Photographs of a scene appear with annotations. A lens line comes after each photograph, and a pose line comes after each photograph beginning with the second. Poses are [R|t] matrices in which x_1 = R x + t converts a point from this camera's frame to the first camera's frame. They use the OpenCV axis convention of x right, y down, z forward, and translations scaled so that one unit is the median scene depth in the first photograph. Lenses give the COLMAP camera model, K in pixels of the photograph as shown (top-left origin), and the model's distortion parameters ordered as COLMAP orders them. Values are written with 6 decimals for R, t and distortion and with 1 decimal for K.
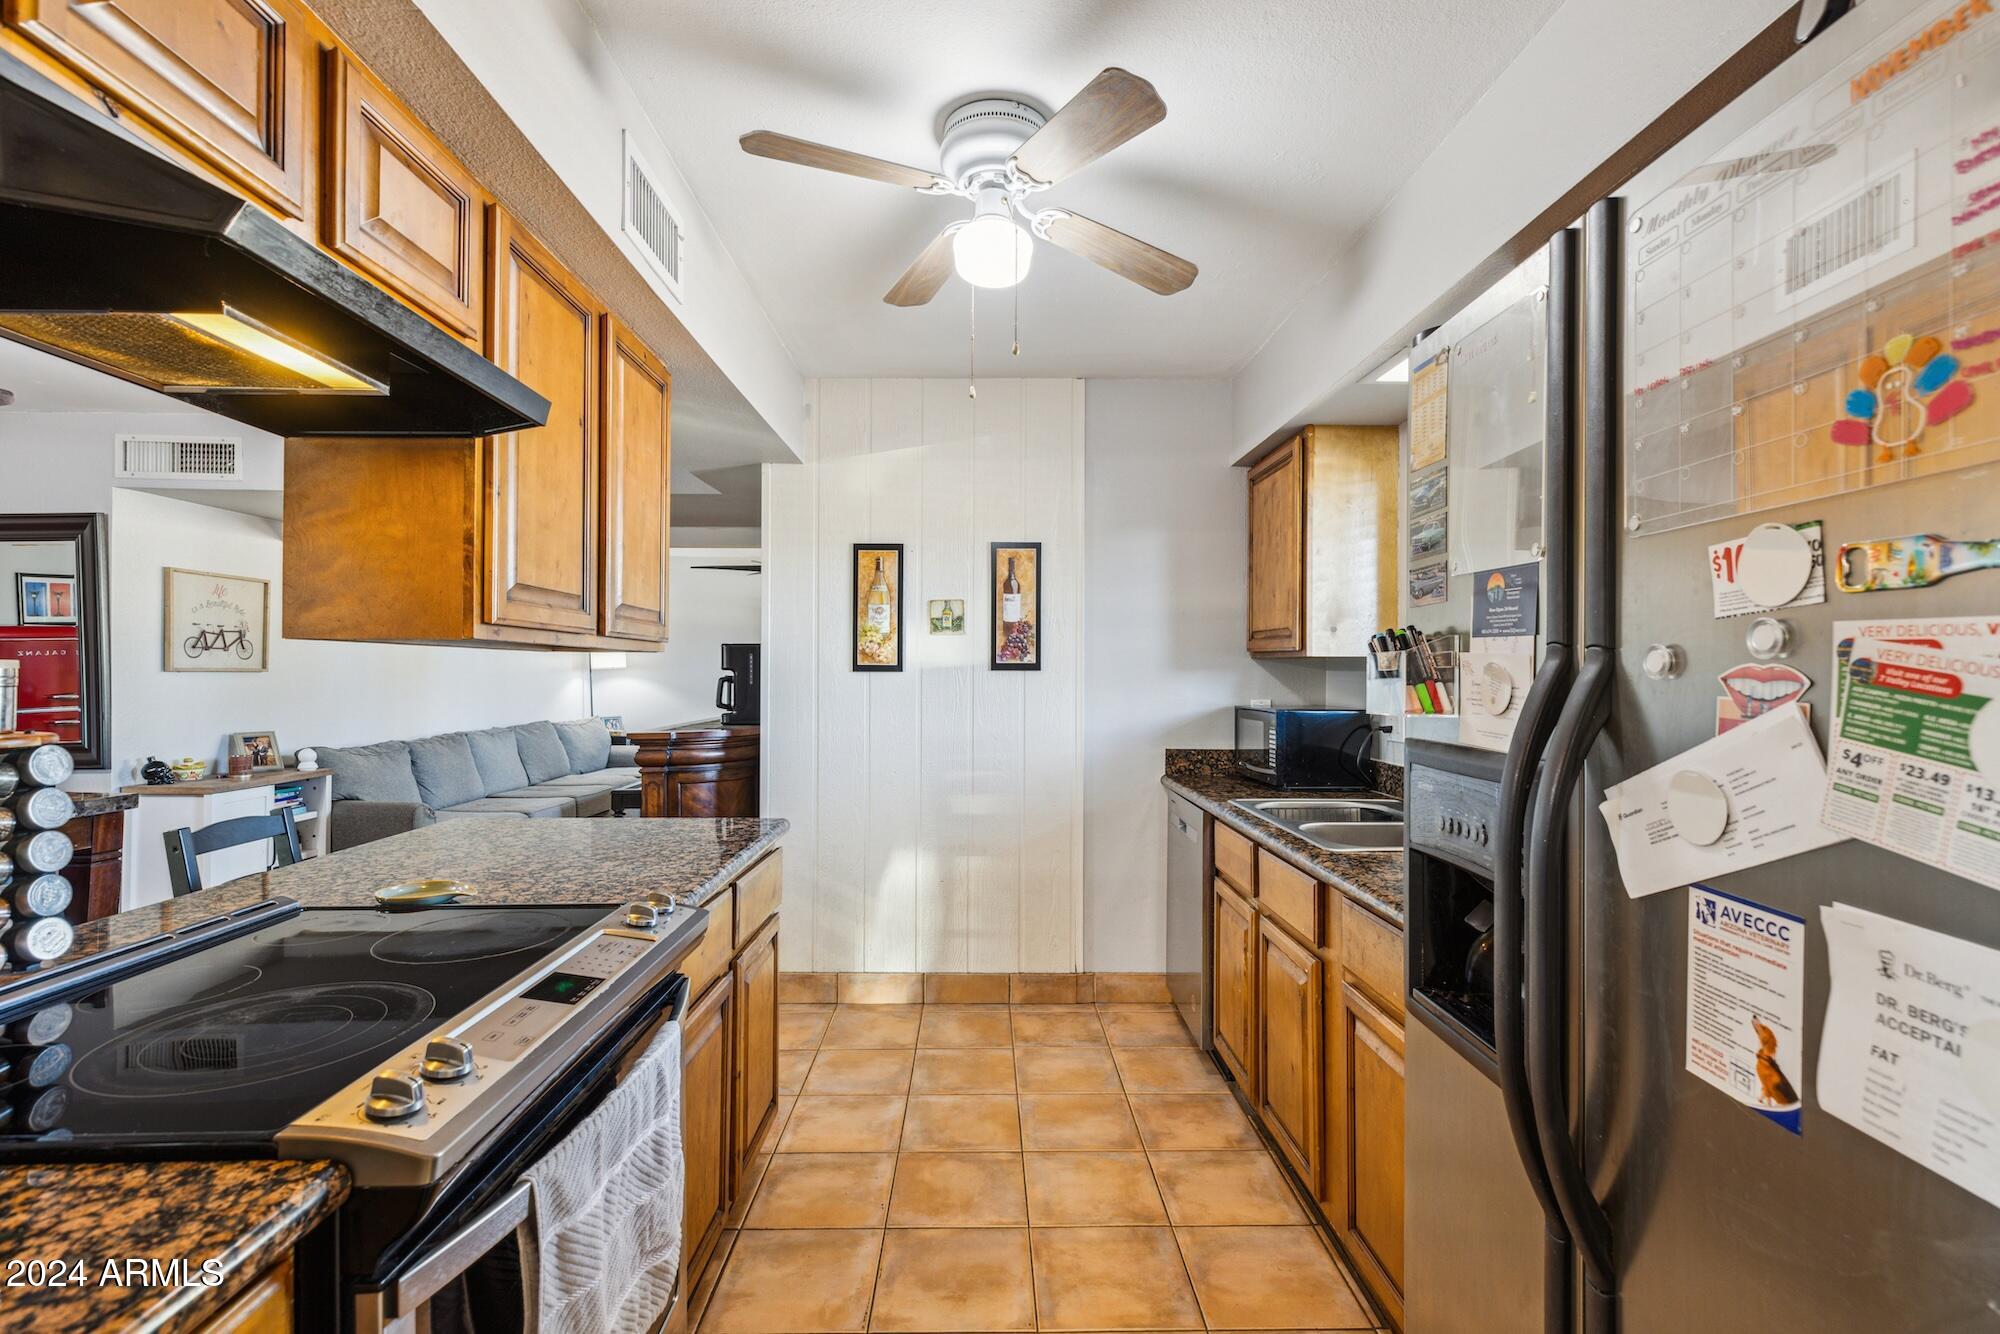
lens RADIAL K [[905.9, 0, 999.3], [0, 905.9, 665.0], [0, 0, 1]] dist [0.004760, 0.000060]
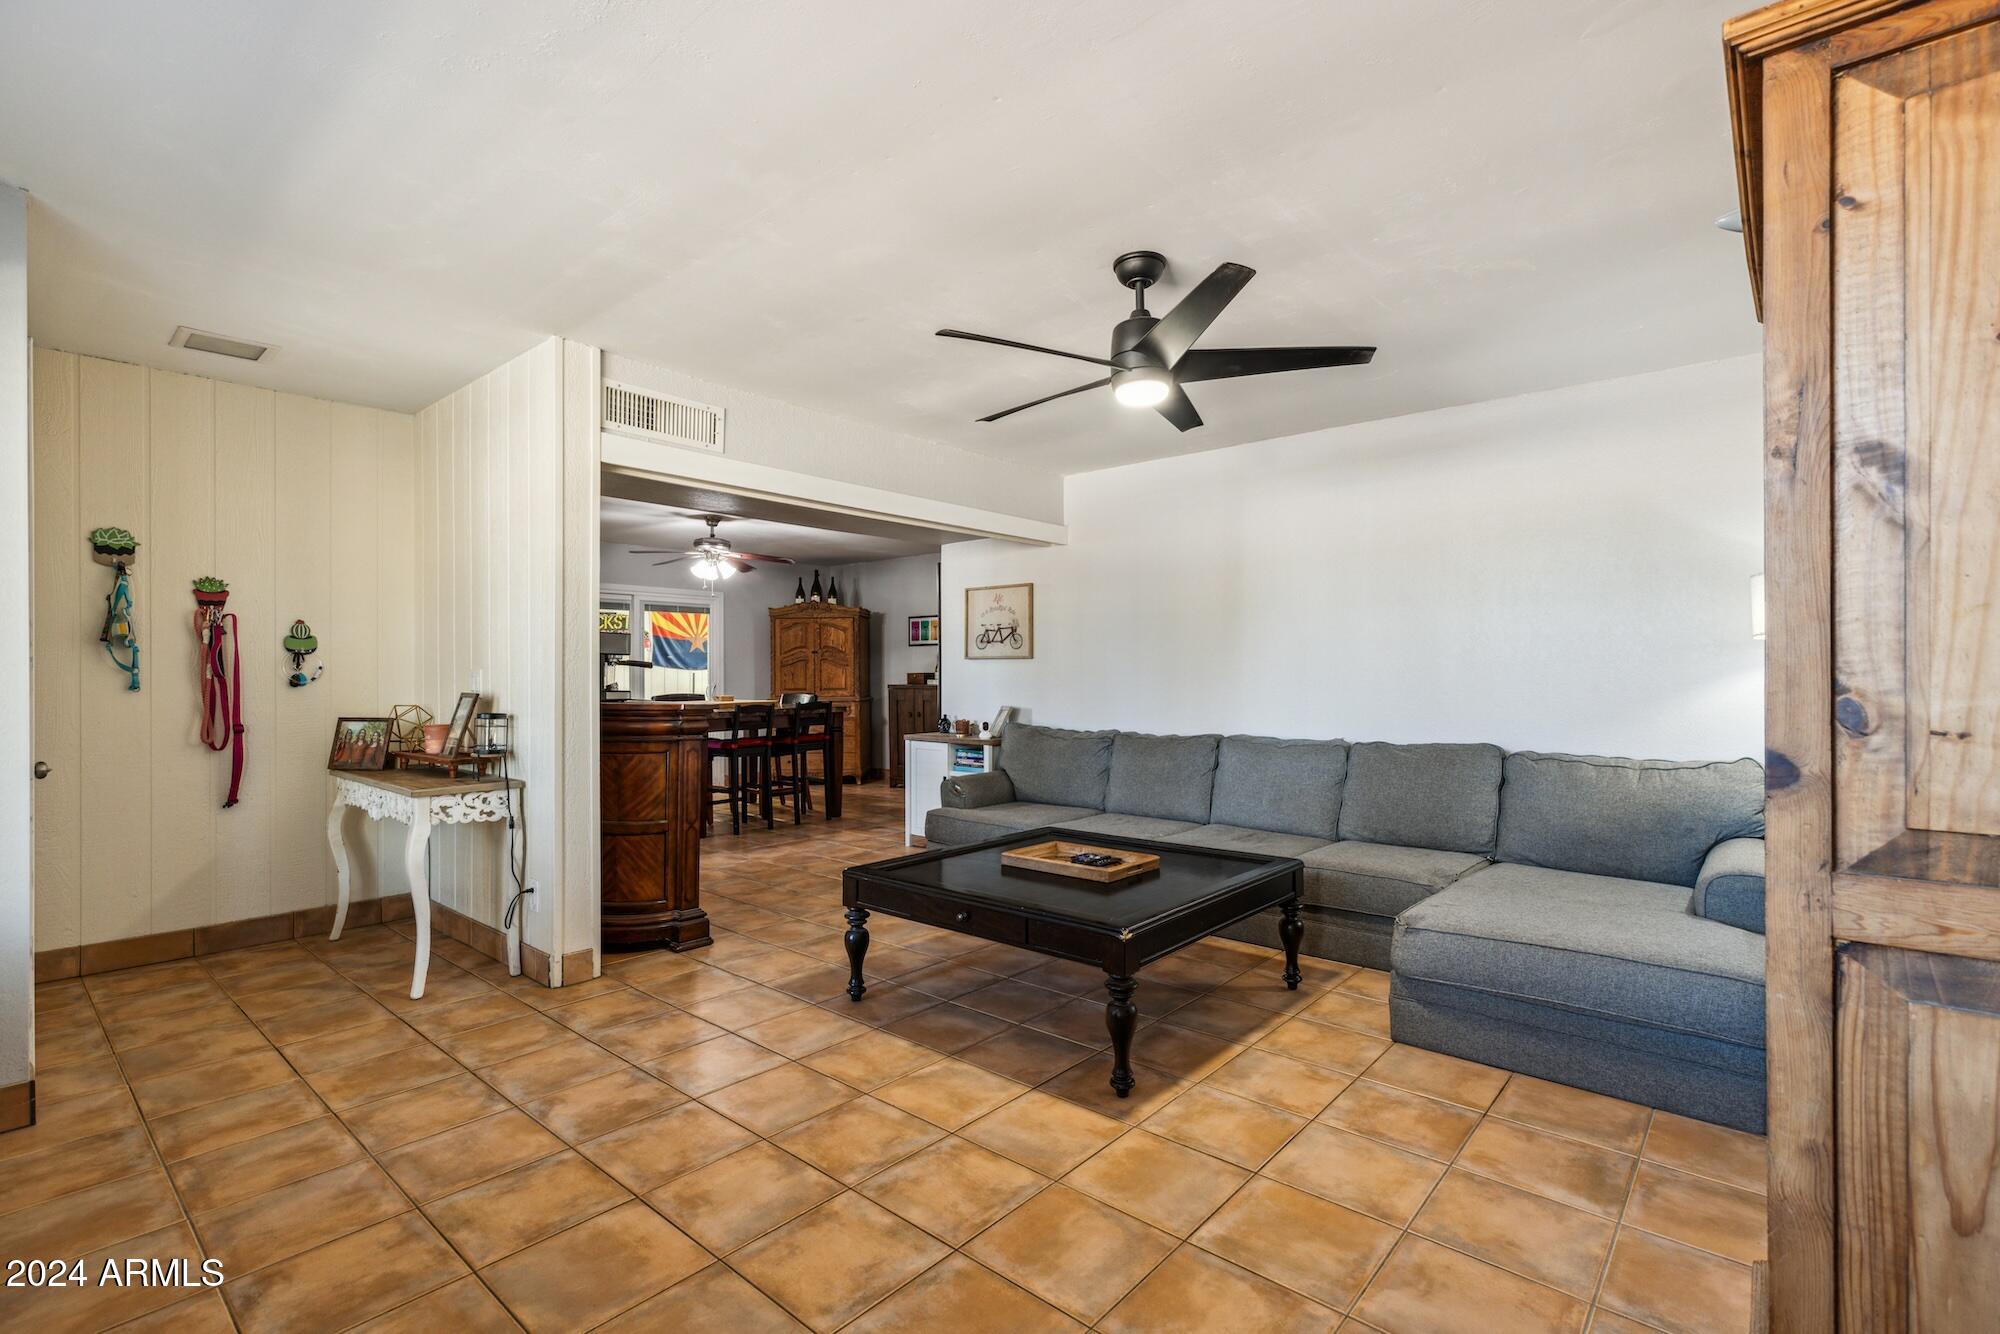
lens RADIAL K [[905.9, 0, 1003.3], [0, 905.9, 680.5], [0, 0, 1]] dist [0.004760, 0.000060]
pose [[-0.664926, 0.003052, -0.746903, 0.177363], [0.005061, 0.999987, -0.000420, 0.051892], [0.746892, -0.004060, -0.664933, 2.470042]]
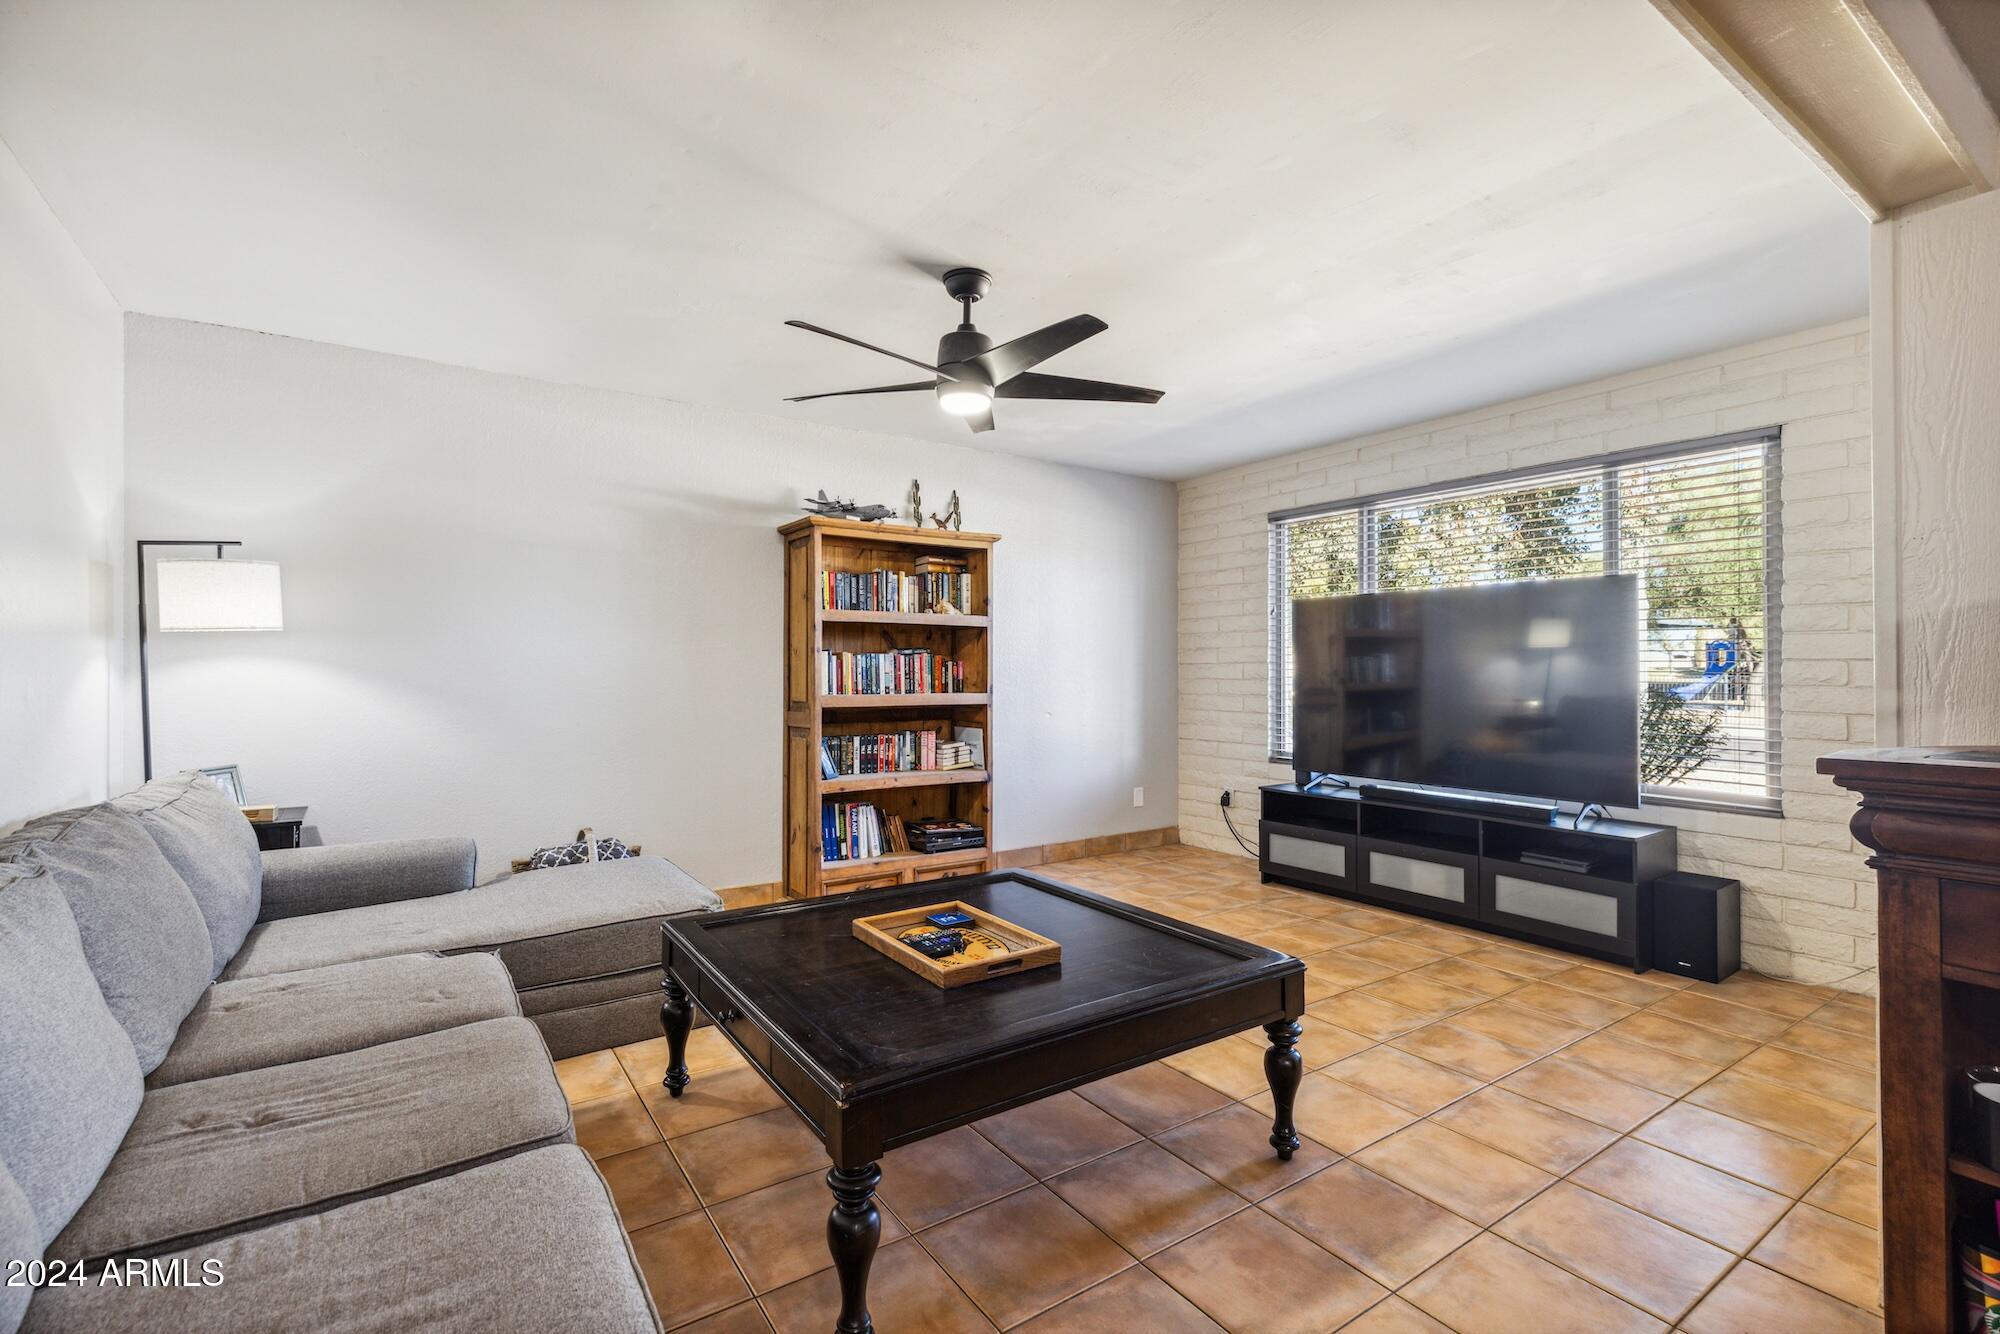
lens RADIAL K [[905.9, 0, 992.4], [0, 905.9, 668.7], [0, 0, 1]] dist [0.004760, 0.000060]
pose [[0.841551, -0.003900, 0.540164, -0.908539], [0.000014, 0.999974, 0.007200, 0.038922], [-0.540178, -0.006051, 0.841529, 1.335812]]
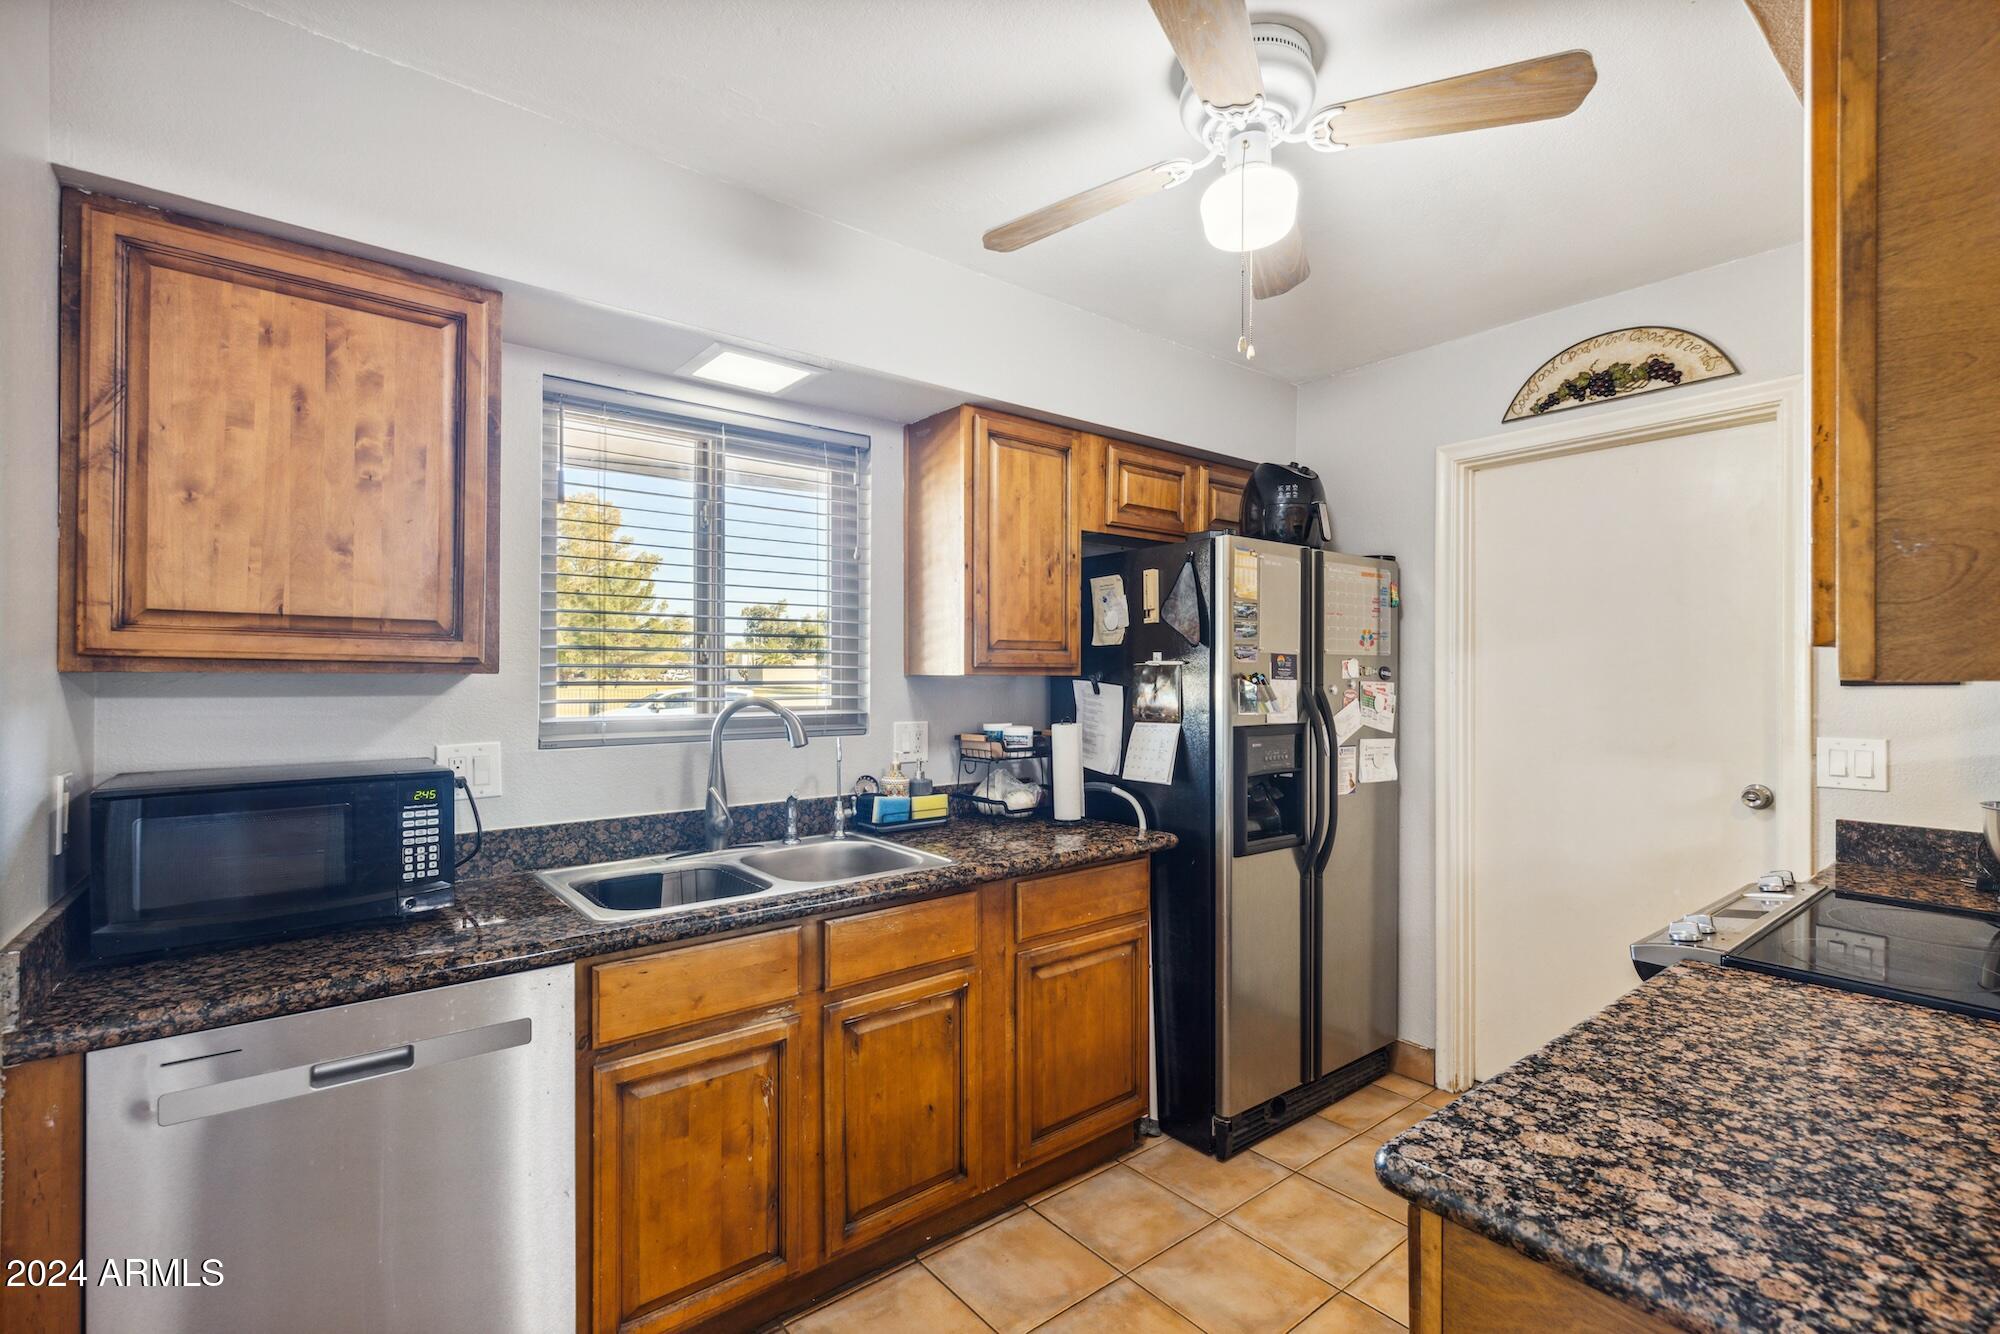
lens RADIAL K [[905.9, 0, 1005.2], [0, 905.9, 669.7], [0, 0, 1]] dist [0.004760, 0.000060]
pose [[-0.612424, -0.000760, 0.790529, -0.292356], [-0.010459, 0.999920, -0.007141, -0.009572], [-0.790460, -0.012641, -0.612383, 0.920586]]
